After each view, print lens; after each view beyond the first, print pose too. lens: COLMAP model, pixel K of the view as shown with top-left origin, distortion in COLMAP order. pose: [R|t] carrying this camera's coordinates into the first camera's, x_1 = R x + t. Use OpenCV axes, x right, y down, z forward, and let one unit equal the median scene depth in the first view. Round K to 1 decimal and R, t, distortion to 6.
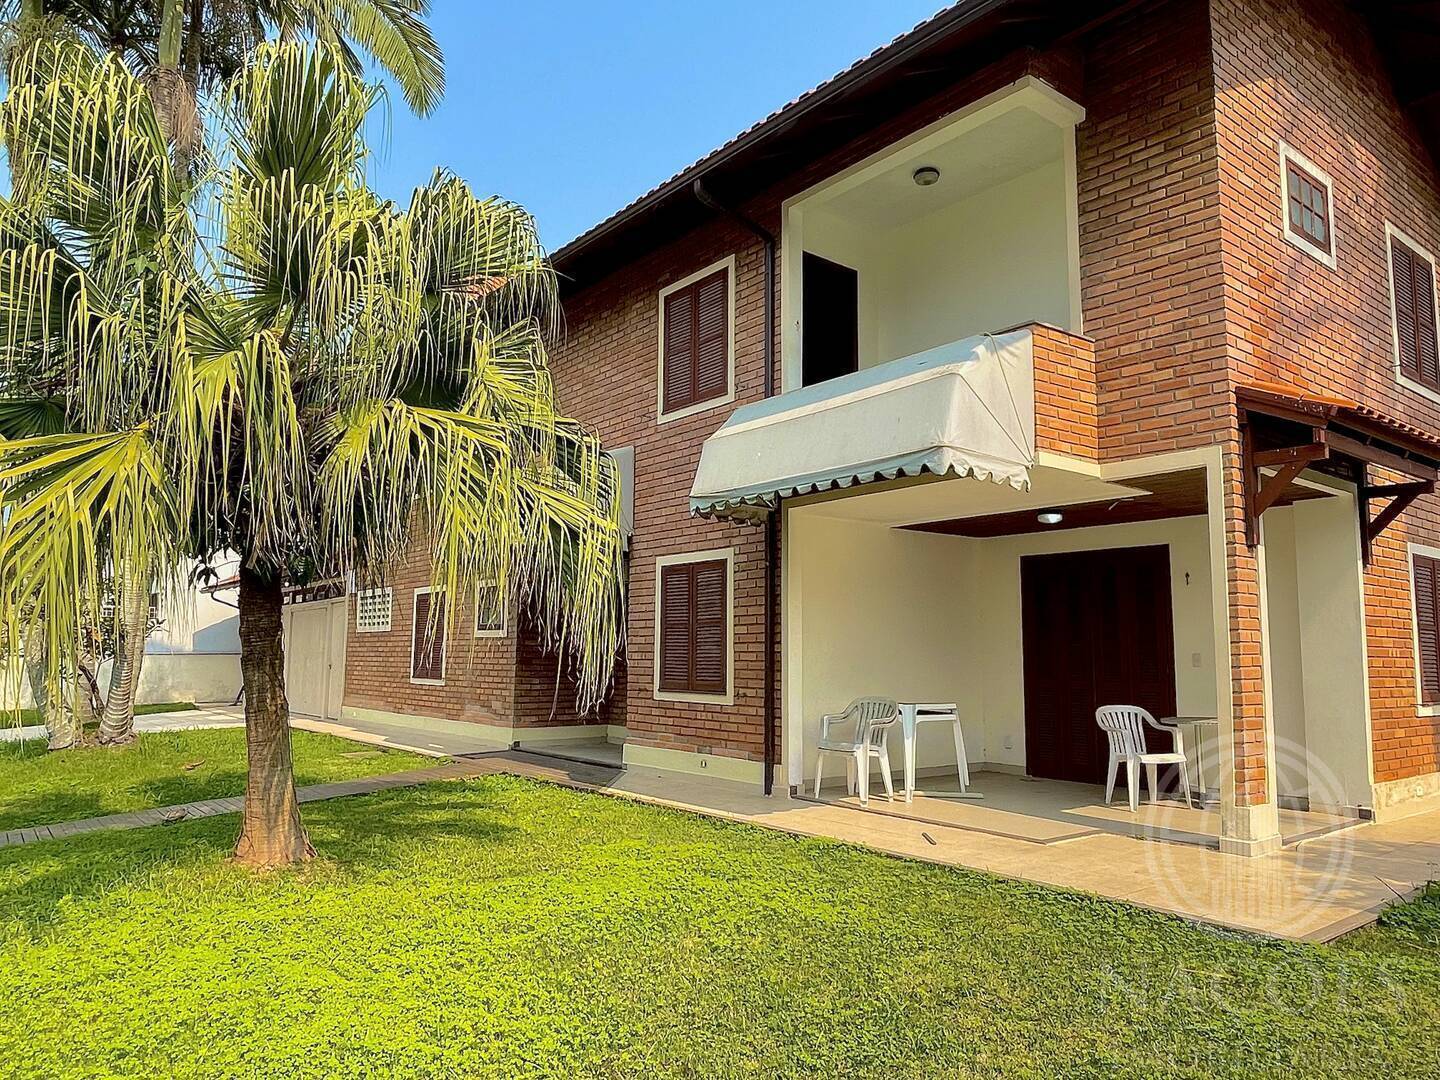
lens RADIAL K [[980.3, 0, 719.1], [0, 980.3, 540.4], [0, 0, 1]] dist [0.001115, -0.009165]
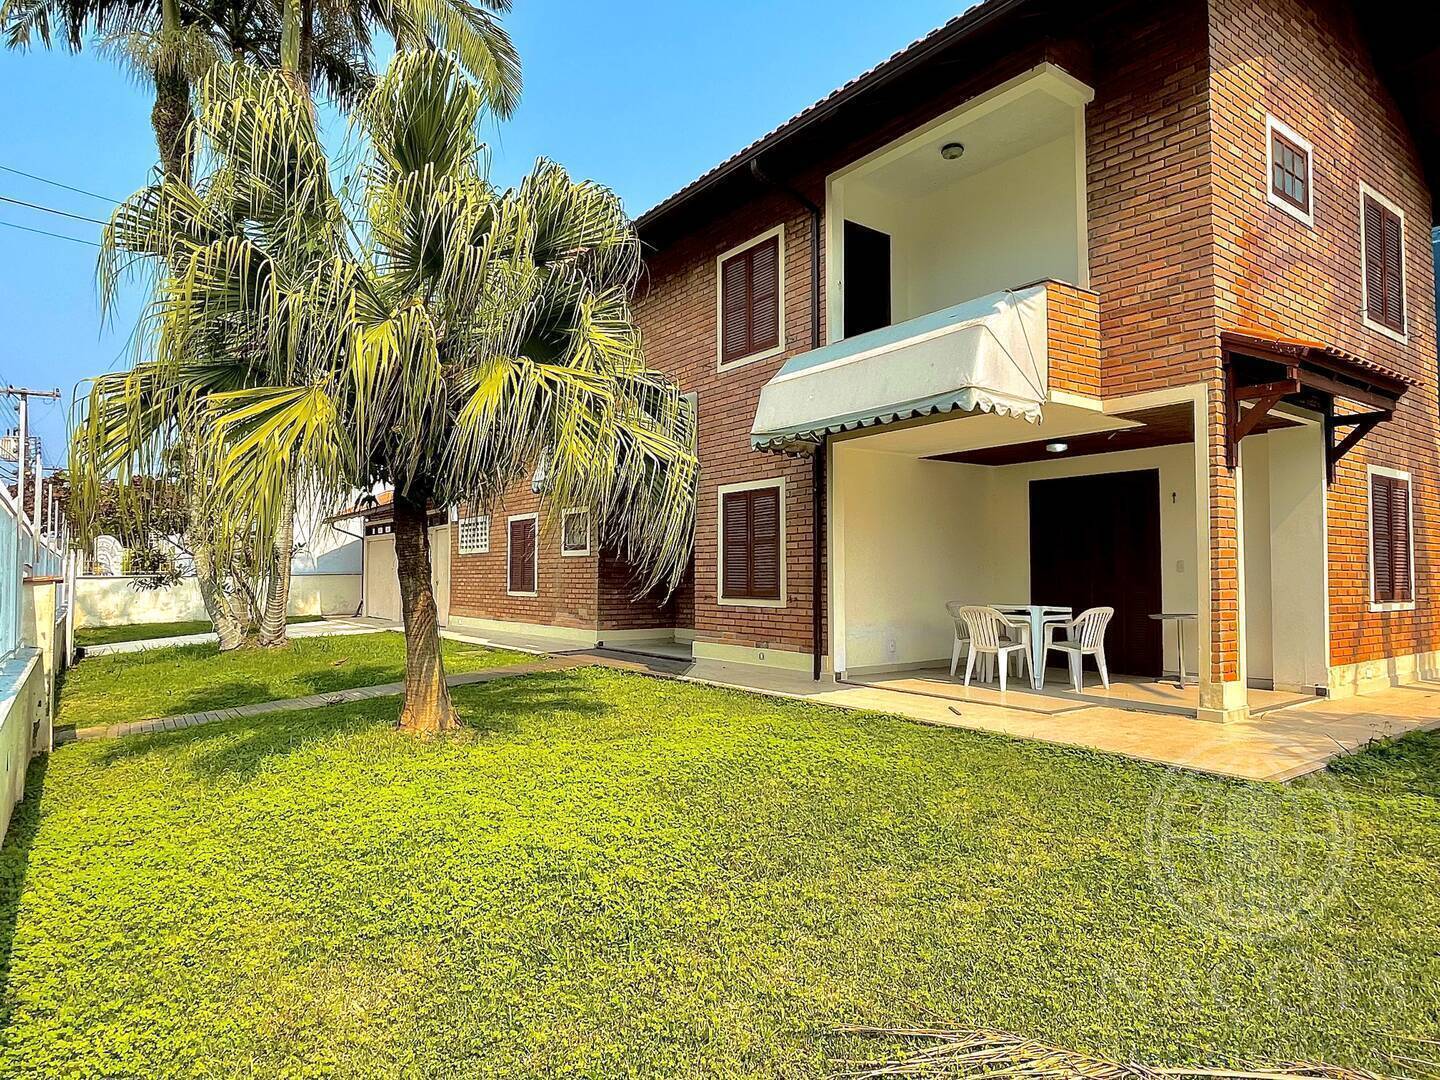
lens RADIAL K [[859.3, 0, 716.7], [0, 859.3, 538.4], [0, 0, 1]] dist [-0.008889, 0.002954]
pose [[0.999125, -0.010153, -0.040576, -0.035095], [0.013112, 0.997220, 0.073351, 0.006148], [0.039719, -0.073819, 0.996480, -0.060928]]
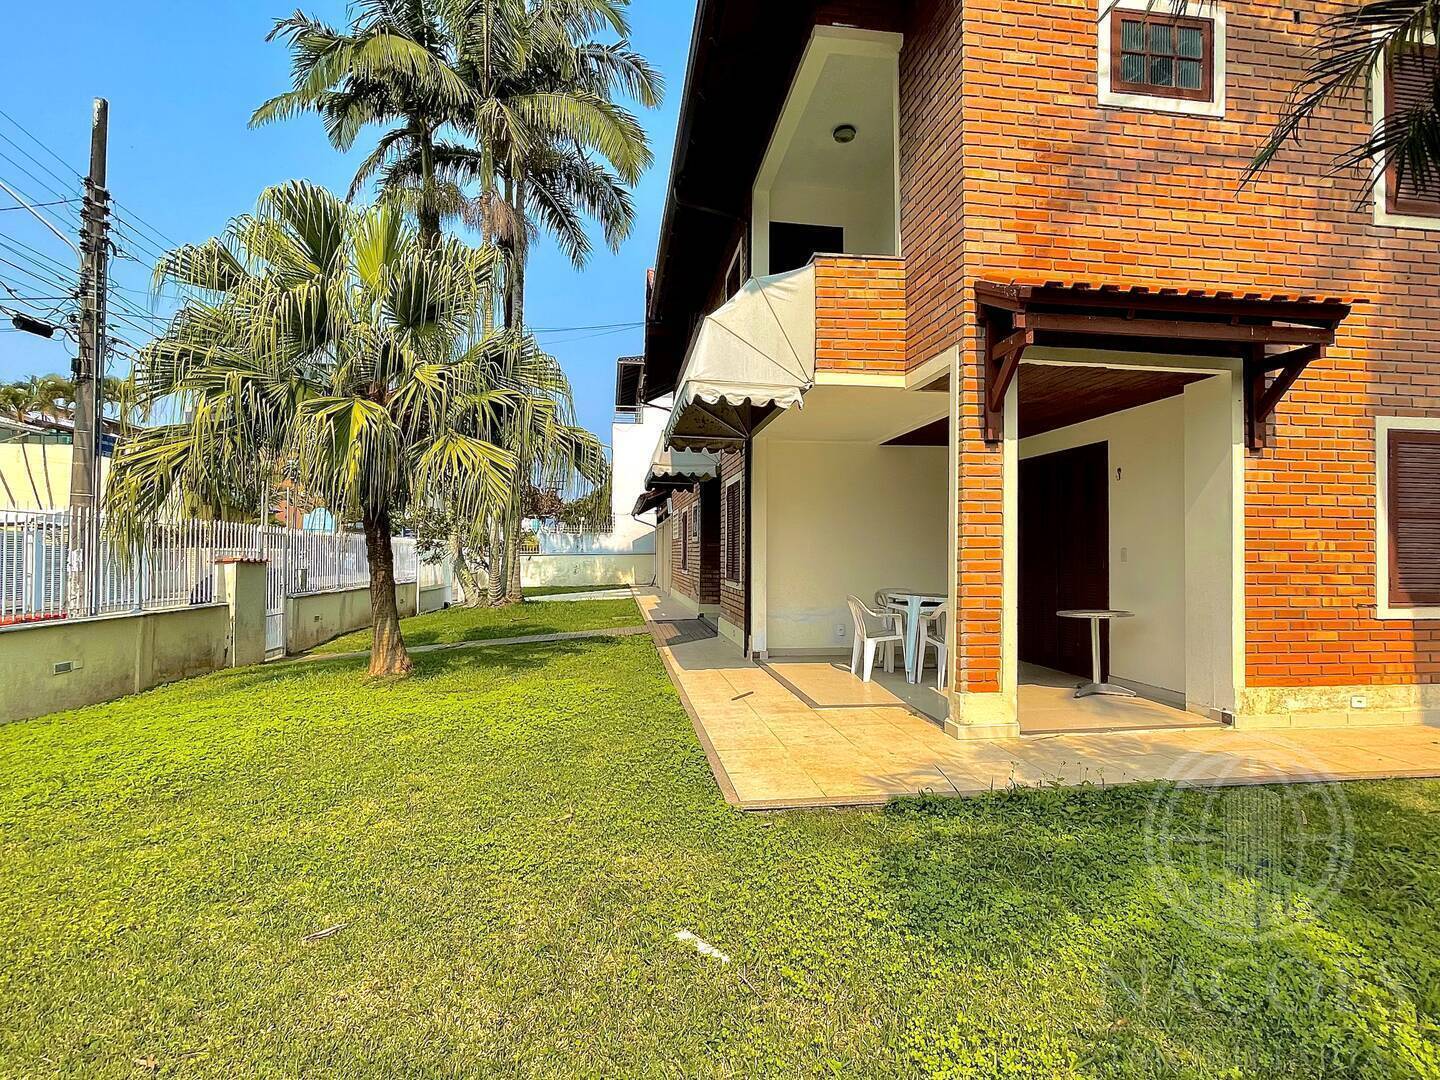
lens RADIAL K [[720.3, 0, 714.0], [0, 720.3, 539.4], [0, 0, 1]] dist [-0.009870, 0.000888]
pose [[0.861179, -0.015216, -0.508075, 0.602877], [0.062990, 0.995042, 0.076967, 0.028301], [0.504384, -0.098286, 0.857867, 0.192074]]
